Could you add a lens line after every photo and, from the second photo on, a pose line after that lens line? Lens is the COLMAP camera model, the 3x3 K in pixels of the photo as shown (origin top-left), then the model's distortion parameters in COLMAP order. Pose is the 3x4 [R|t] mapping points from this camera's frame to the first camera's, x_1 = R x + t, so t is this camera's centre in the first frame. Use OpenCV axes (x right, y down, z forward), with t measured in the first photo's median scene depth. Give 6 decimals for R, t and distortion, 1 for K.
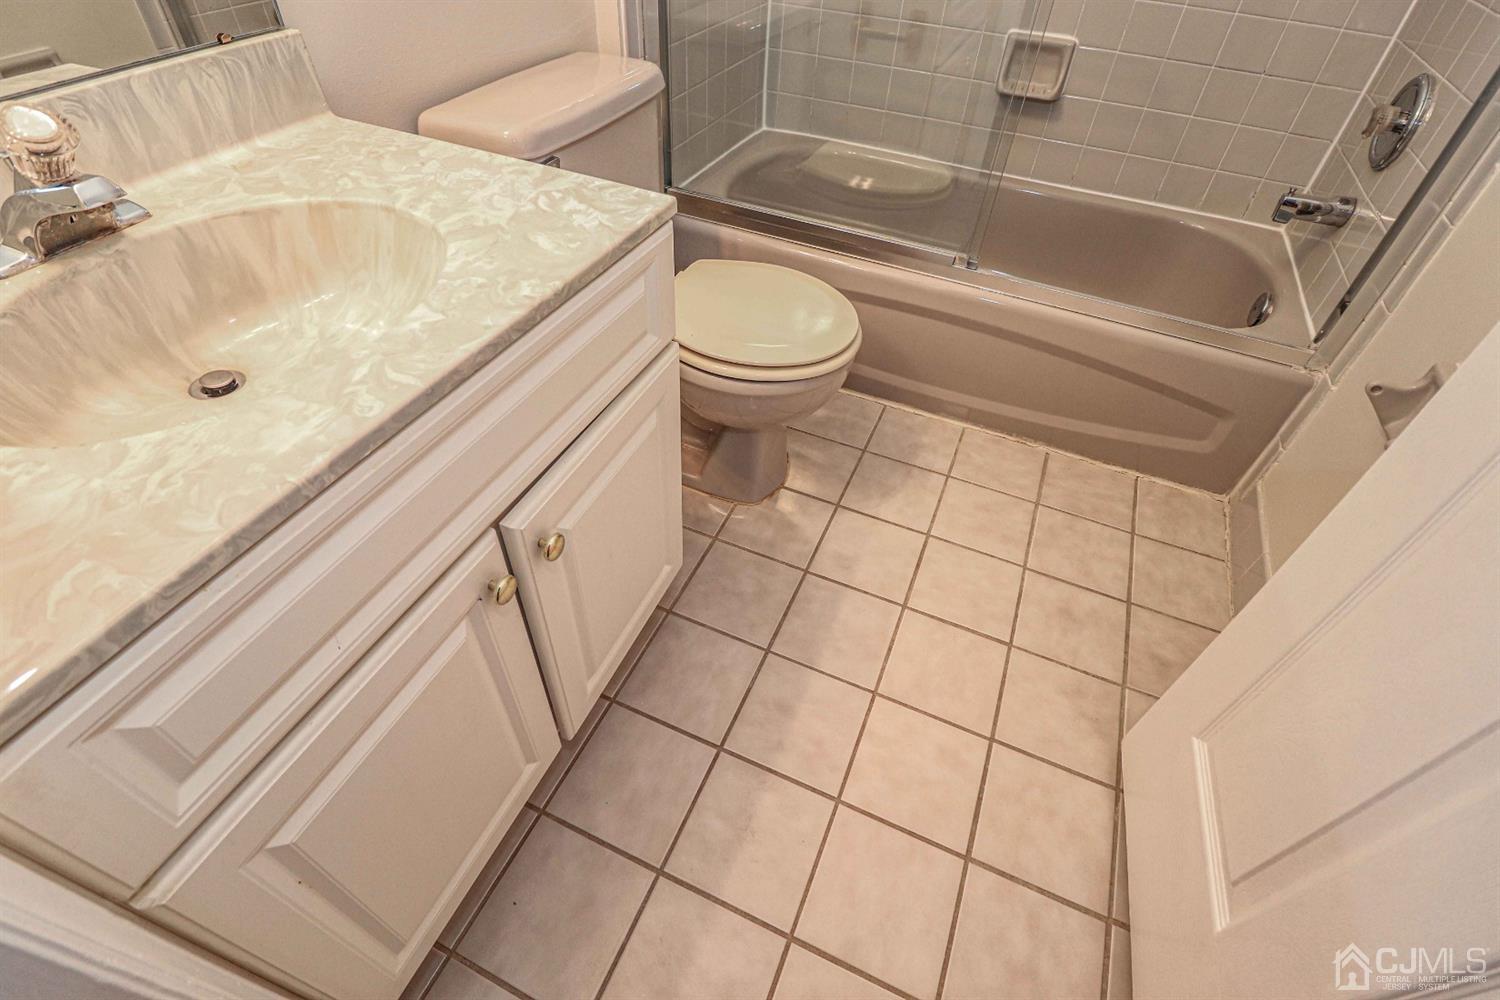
lens RADIAL K [[701.0, 0, 756.5], [0, 701.0, 496.4], [0, 0, 1]] dist [-0.000884, -0.011838]
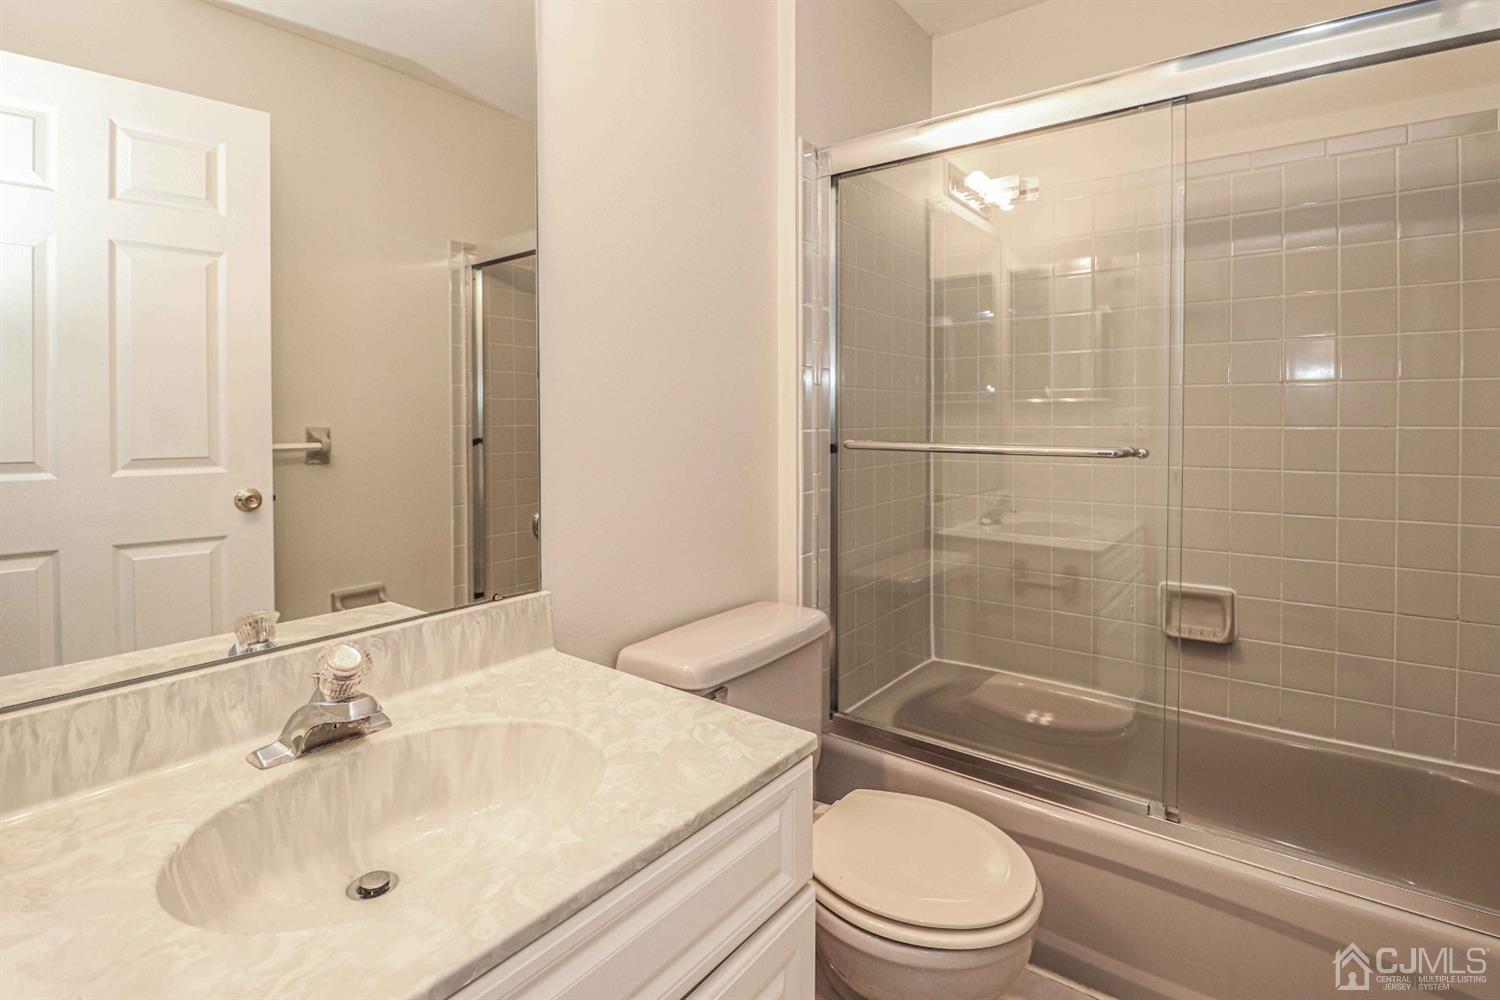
lens RADIAL K [[719.7, 0, 755.8], [0, 719.7, 445.9], [0, 0, 1]] dist [-0.000517, -0.011458]
pose [[0.971695, -0.039331, -0.232941, 0.071613], [-0.132148, 0.726843, -0.673970, 0.010422], [0.195819, 0.685676, 0.701072, -0.105107]]
